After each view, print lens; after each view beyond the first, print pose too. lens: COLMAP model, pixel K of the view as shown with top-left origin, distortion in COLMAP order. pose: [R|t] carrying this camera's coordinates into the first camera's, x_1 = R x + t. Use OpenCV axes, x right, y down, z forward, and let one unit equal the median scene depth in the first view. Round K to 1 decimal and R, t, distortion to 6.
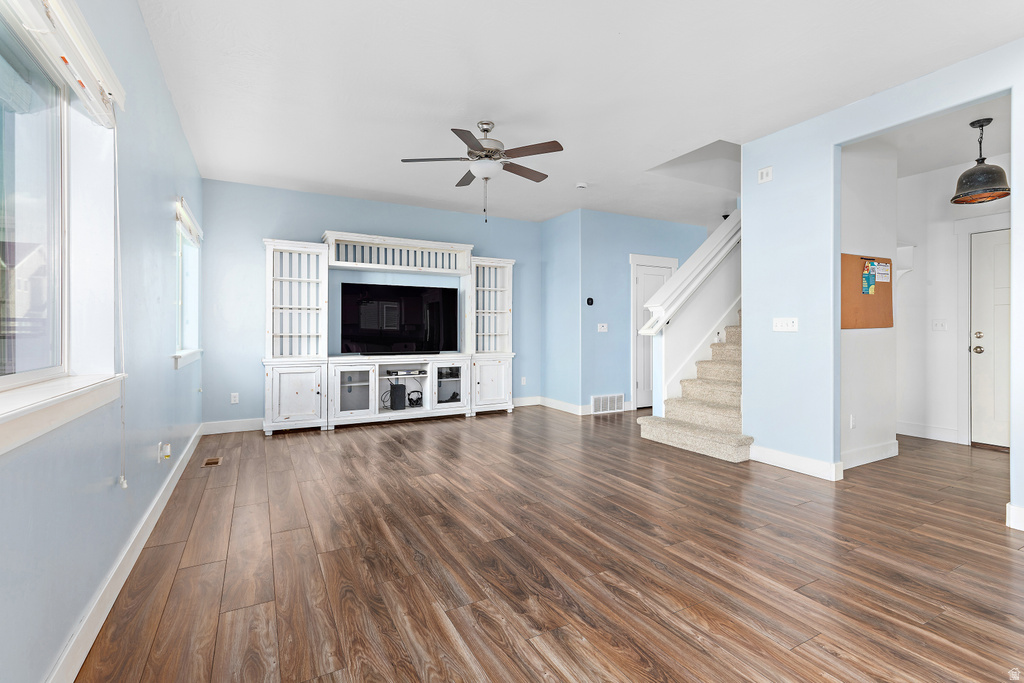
lens RADIAL K [[474.6, 0, 529.2], [0, 474.6, 332.8], [0, 0, 1]] dist [0.009574, -0.001452]
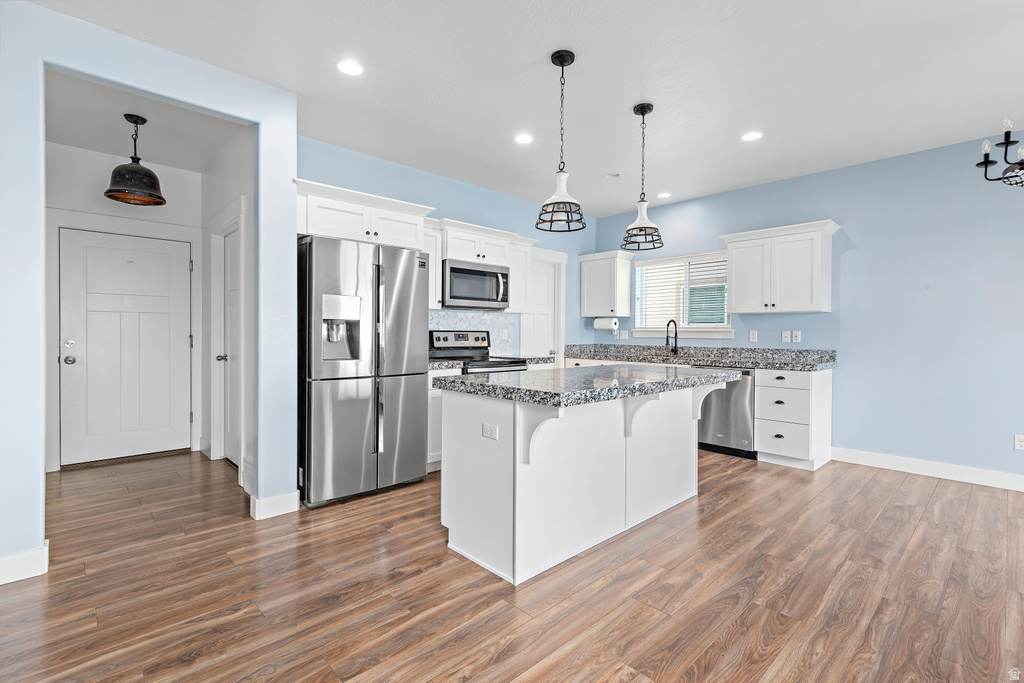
lens RADIAL K [[474.6, 0, 516.1], [0, 474.6, 336.4], [0, 0, 1]] dist [0.009574, -0.001452]
pose [[-0.239267, -0.008025, 0.970921, -0.213371], [0.000599, 0.999964, 0.008412, -0.028214], [-0.970954, 0.002594, -0.239254, 0.715575]]
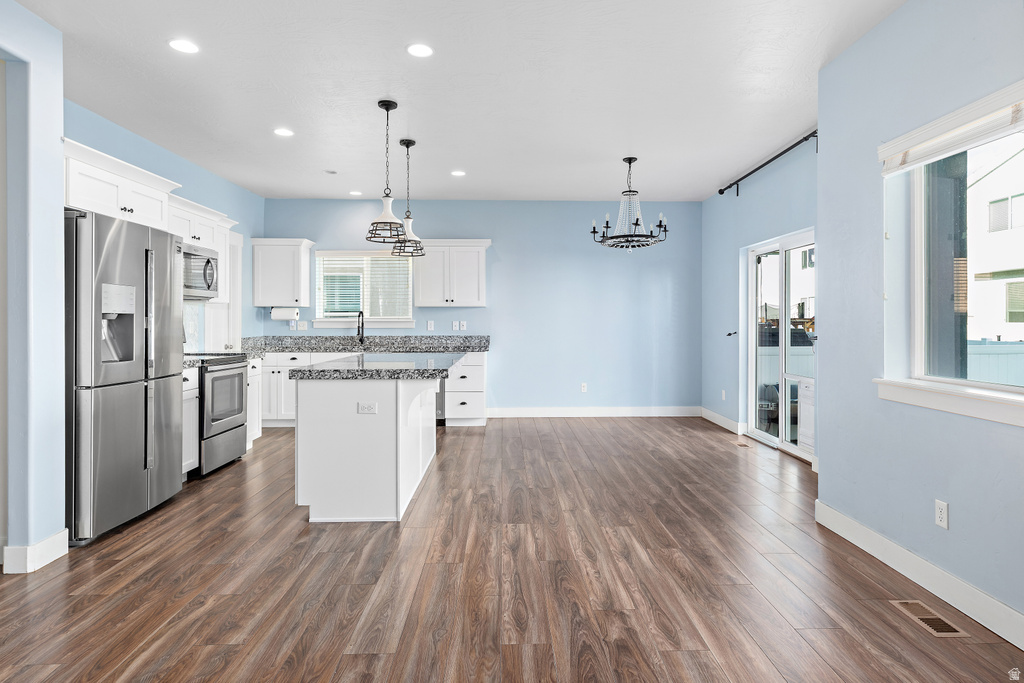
lens RADIAL K [[582.9, 0, 520.9], [0, 582.9, 321.5], [0, 0, 1]] dist [0.015810, -0.000029]
pose [[-0.880952, 0.000644, 0.473206, -0.286829], [0.004645, 0.999963, 0.007287, -0.050404], [-0.473184, 0.008617, -0.880922, 1.581260]]
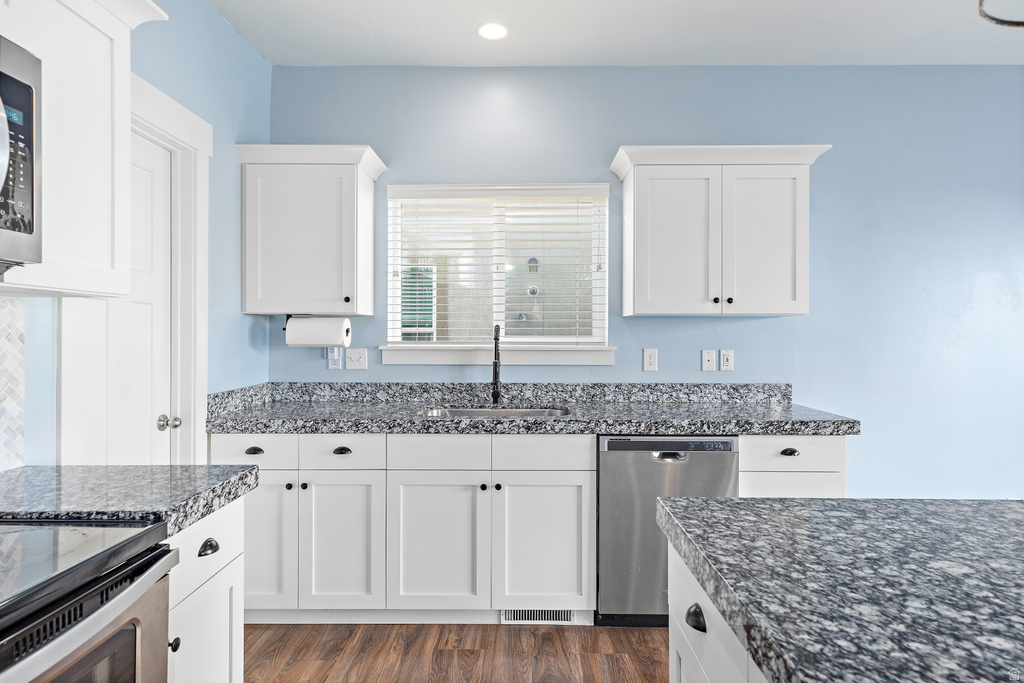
lens RADIAL K [[582.9, 0, 518.4], [0, 582.9, 337.0], [0, 0, 1]] dist [0.015810, -0.000029]
pose [[-0.863165, -0.002645, 0.504915, 1.034694], [0.001536, 0.999968, 0.007864, -0.069101], [-0.504920, 0.007563, -0.863133, 0.508038]]
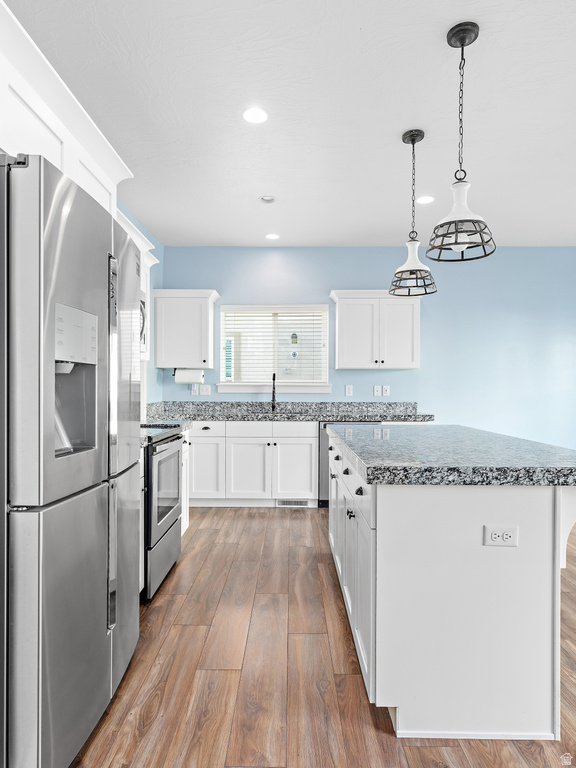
lens RADIAL K [[487.4, 0, 286.4], [0, 487.4, 394.2], [0, 0, 1]] dist [0.002881, -0.001516]
pose [[-0.863272, -0.008987, 0.504660, 0.601555], [0.000492, 0.999826, 0.018647, -0.035677], [-0.504739, 0.016346, -0.863117, 1.232820]]
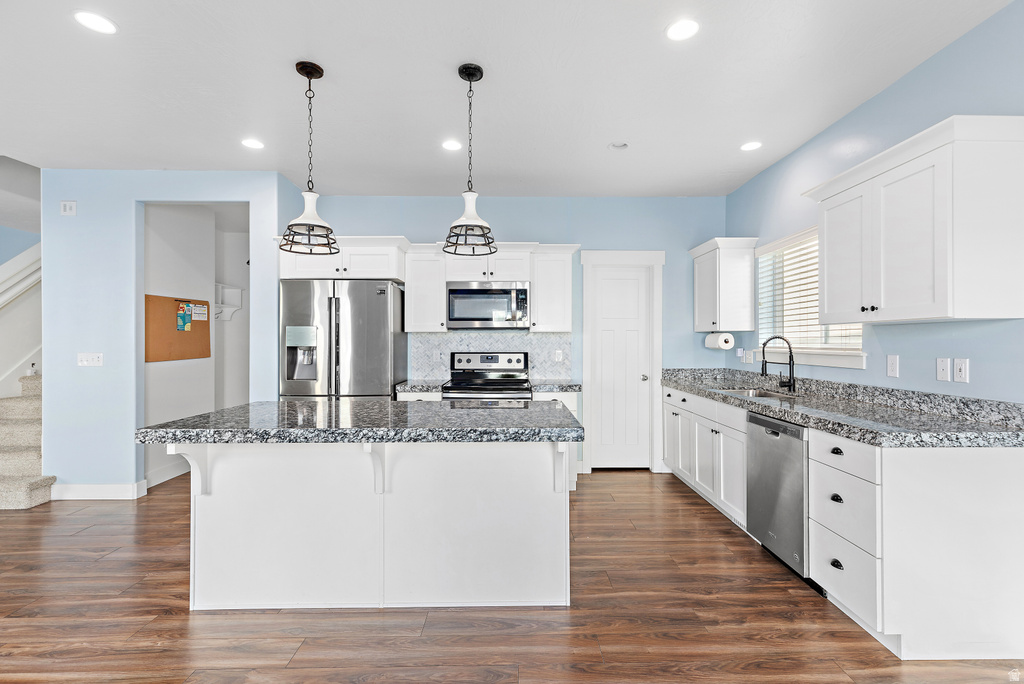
lens RADIAL K [[474.6, 0, 515.2], [0, 474.6, 339.3], [0, 0, 1]] dist [0.009574, -0.001452]
pose [[0.489085, 0.005043, 0.872221, 0.129504], [0.007470, 0.999922, -0.009969, -0.064776], [-0.872204, 0.011391, 0.489010, -0.454900]]
